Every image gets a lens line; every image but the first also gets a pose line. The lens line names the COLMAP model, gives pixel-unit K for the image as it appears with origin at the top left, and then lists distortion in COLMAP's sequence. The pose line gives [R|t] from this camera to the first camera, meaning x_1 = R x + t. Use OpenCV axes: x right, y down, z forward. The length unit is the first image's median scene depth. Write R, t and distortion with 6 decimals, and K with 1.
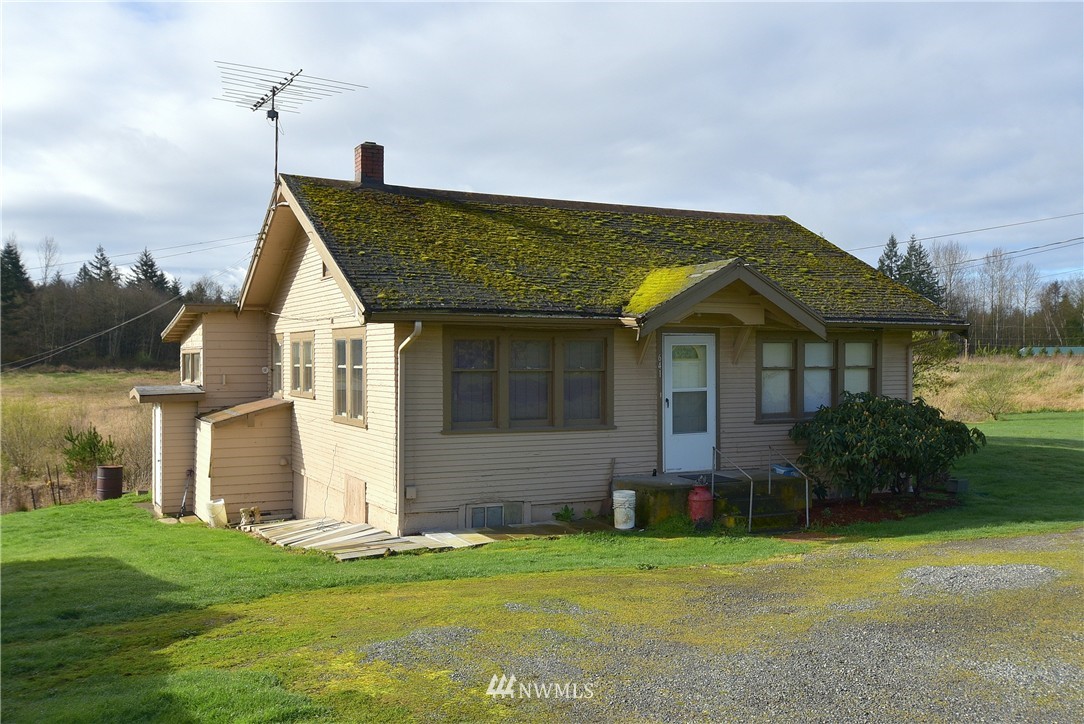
lens RADIAL K [[1031.3, 0, 533.3], [0, 1031.3, 361.6], [0, 0, 1]] dist [0.059376, 0.000000]
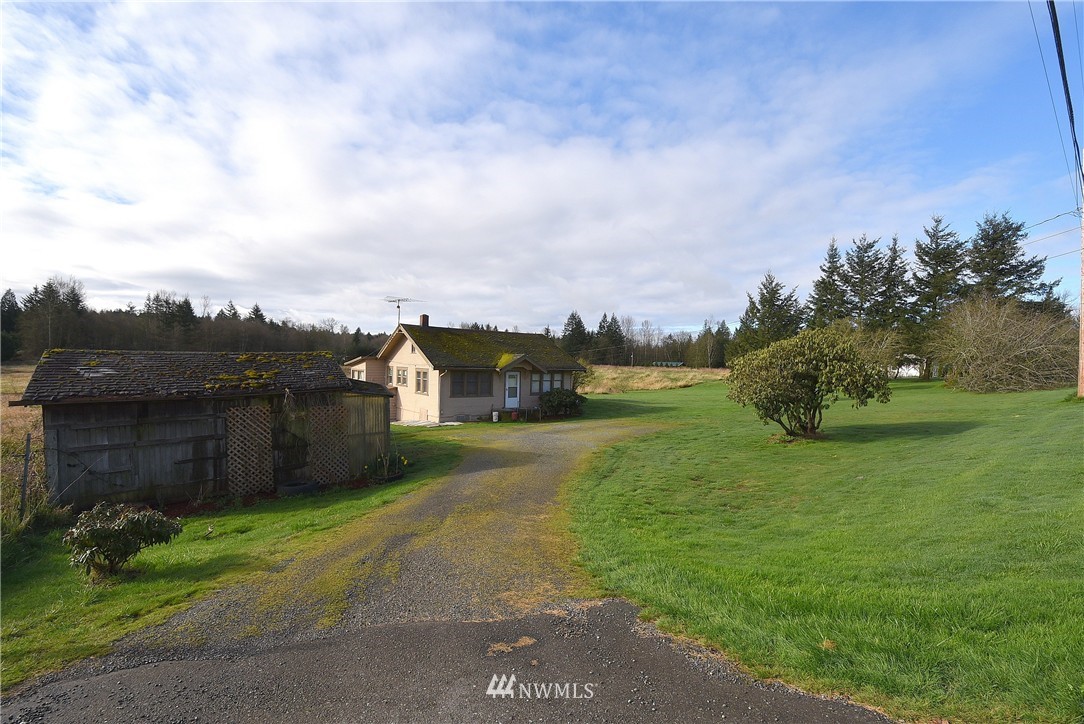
lens RADIAL K [[497.6, 0, 534.6], [0, 497.6, 365.3], [0, 0, 1]] dist [-0.019667, -0.008148]
pose [[0.983419, 0.021792, 0.180036, -0.097132], [-0.023275, 0.999710, 0.006126, -0.060577], [-0.179851, -0.010215, 0.983641, -0.782342]]
